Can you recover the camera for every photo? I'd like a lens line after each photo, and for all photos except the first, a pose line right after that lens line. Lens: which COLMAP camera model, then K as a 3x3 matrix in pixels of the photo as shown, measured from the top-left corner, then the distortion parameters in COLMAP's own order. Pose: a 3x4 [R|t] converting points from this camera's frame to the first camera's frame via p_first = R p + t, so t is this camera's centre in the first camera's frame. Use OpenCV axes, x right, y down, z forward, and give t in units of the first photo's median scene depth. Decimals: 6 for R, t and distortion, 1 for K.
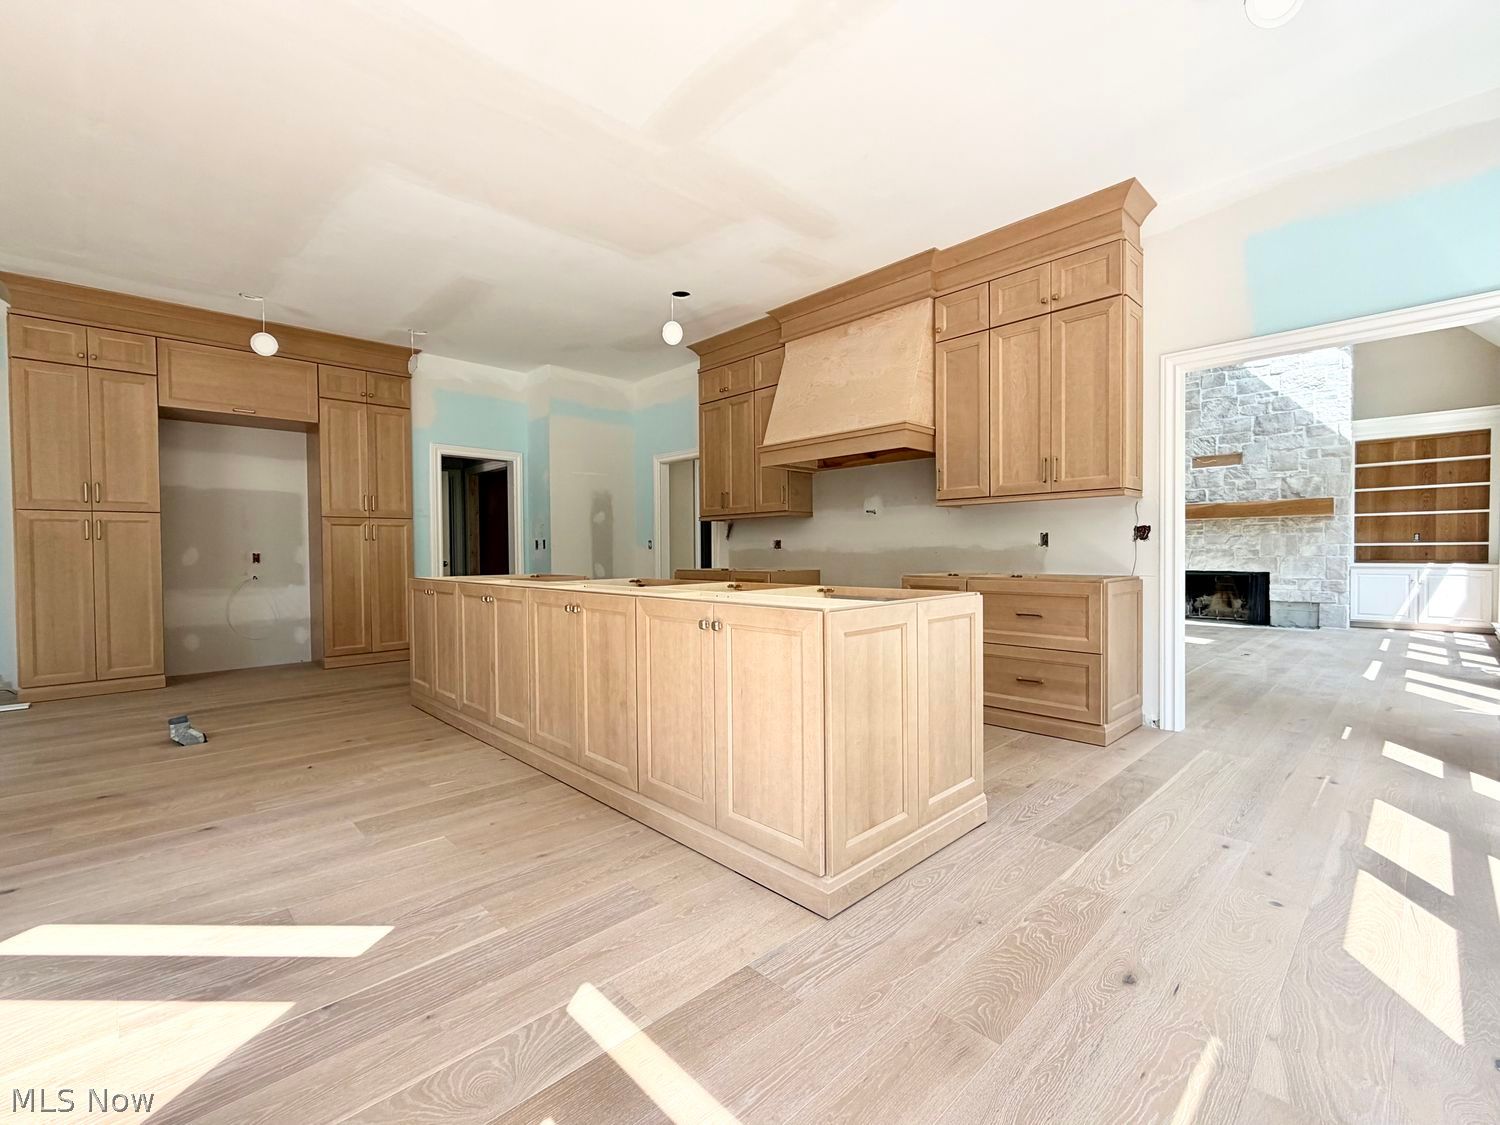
lens RADIAL K [[645.9, 0, 750.0], [0, 645.9, 562.5], [0, 0, 1]] dist [0.000298, 0.000329]
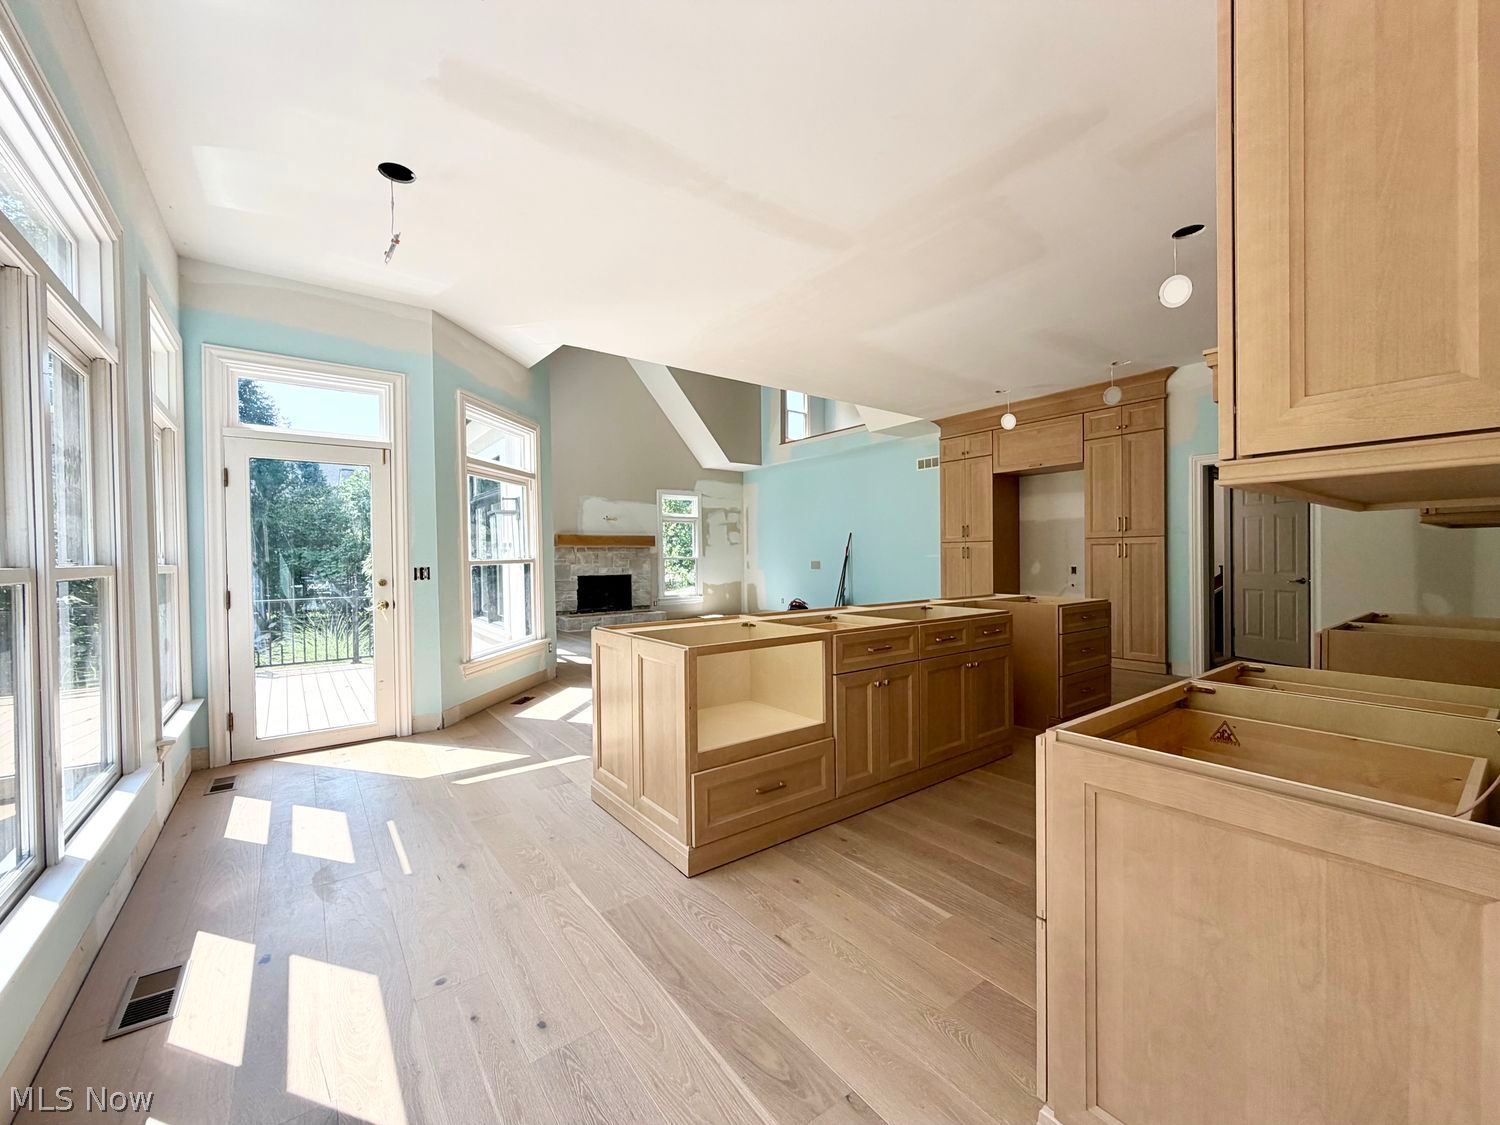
lens RADIAL K [[602.3, 0, 748.5], [0, 602.3, 554.8], [0, 0, 1]] dist [-0.000391, 0.000128]
pose [[-0.117912, 0.007128, -0.992998, 0.389988], [-0.006945, 0.999944, 0.008003, -0.032338], [0.993000, 0.007840, -0.117856, 0.366693]]
